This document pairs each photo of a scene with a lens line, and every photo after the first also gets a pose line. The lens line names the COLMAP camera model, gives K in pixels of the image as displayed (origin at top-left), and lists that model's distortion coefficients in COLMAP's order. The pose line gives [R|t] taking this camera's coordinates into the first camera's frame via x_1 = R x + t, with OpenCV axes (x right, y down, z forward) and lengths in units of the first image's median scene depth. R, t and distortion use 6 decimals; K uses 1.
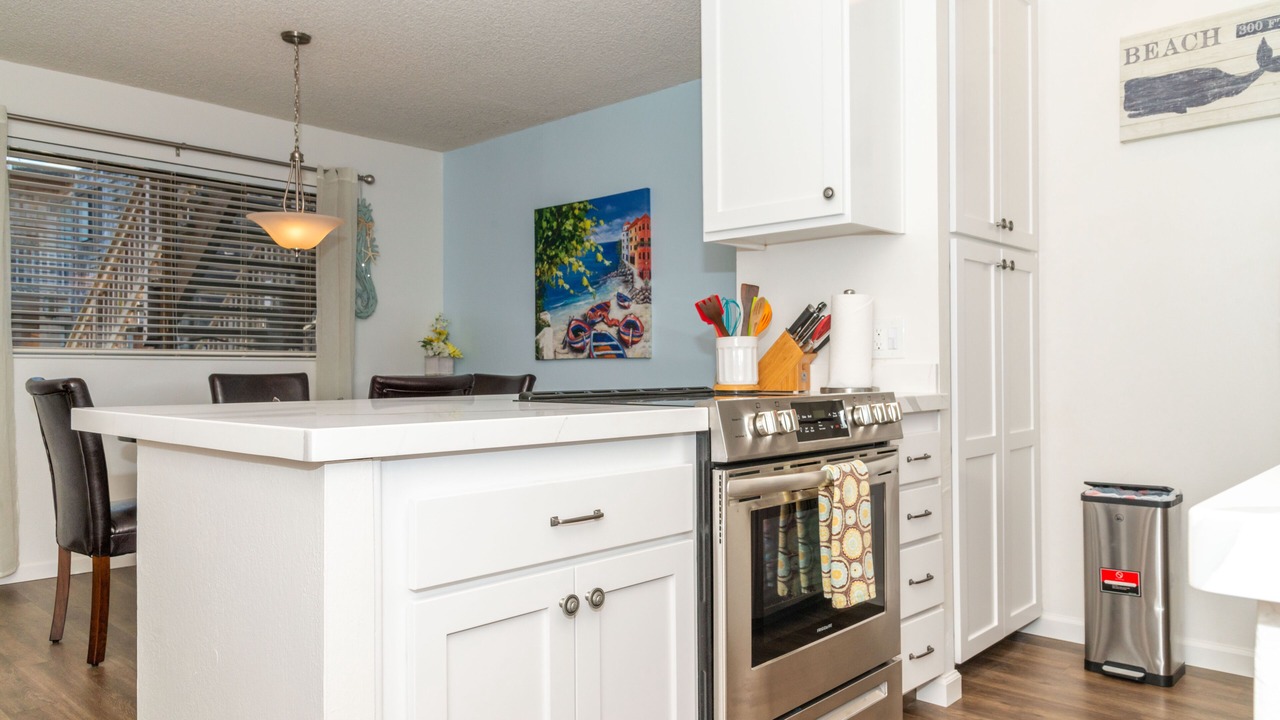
lens RADIAL K [[866.1, 0, 640.6], [0, 866.1, 364.1], [0, 0, 1]] dist [0.001486, -0.005461]
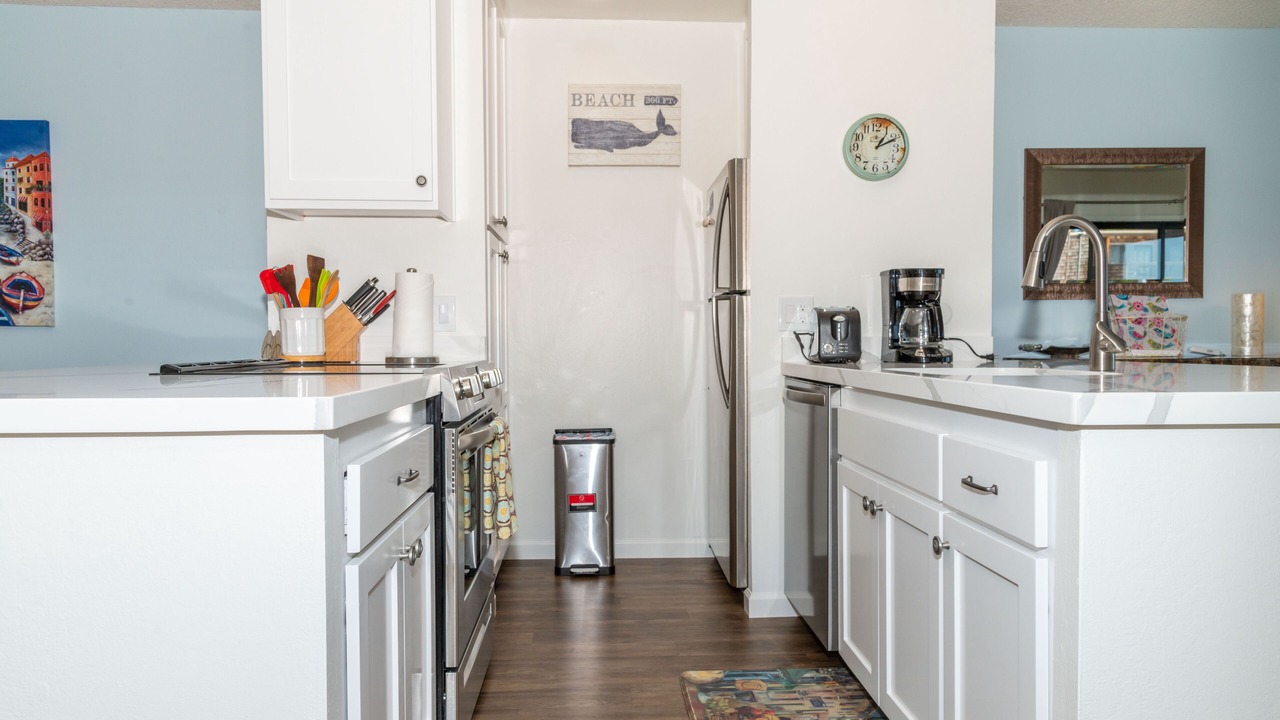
lens RADIAL K [[866.1, 0, 640.6], [0, 866.1, 364.1], [0, 0, 1]] dist [0.001486, -0.005461]
pose [[0.695229, -0.013274, 0.718666, -0.304767], [-0.008198, 0.999618, 0.026394, 0.003762], [-0.718742, -0.024242, 0.694854, 0.021949]]
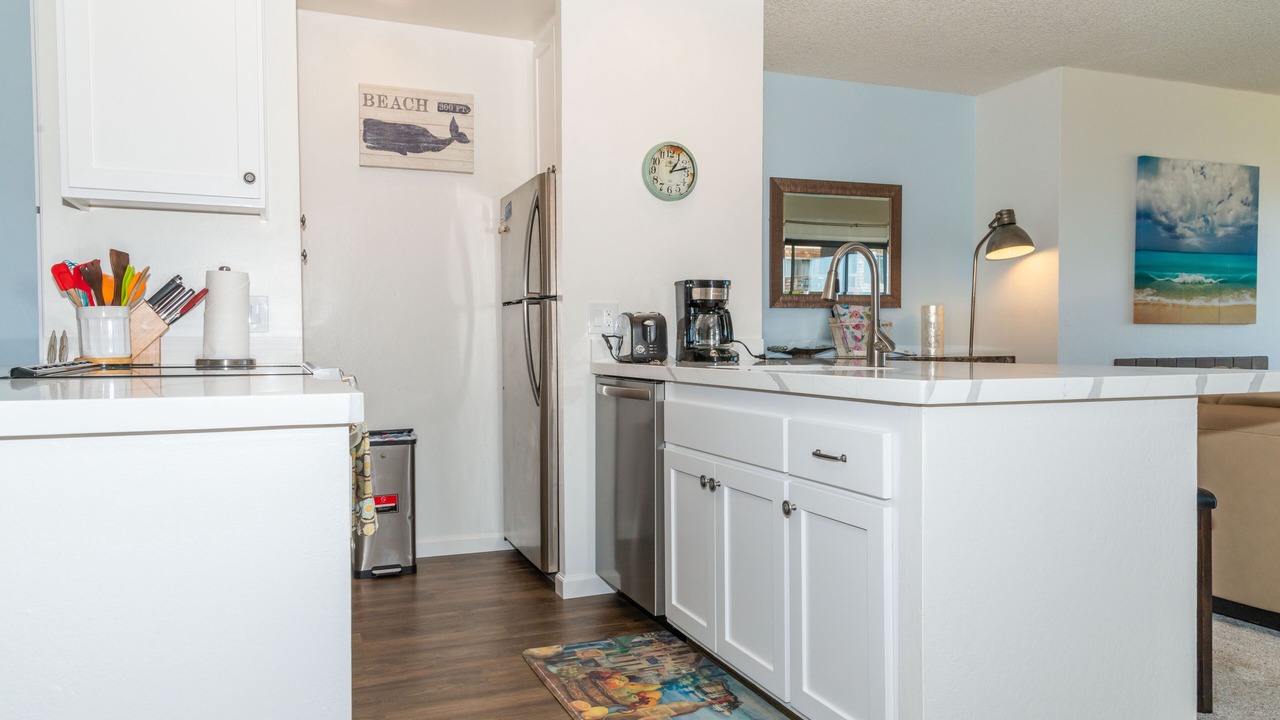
lens RADIAL K [[869.6, 0, 635.1], [0, 869.6, 363.1], [0, 0, 1]] dist [0.020351, 0.000768]
pose [[0.428377, -0.014220, 0.903488, -0.444667], [-0.009067, 0.999758, 0.020034, 0.005261], [-0.903555, -0.016774, 0.428144, 0.079939]]
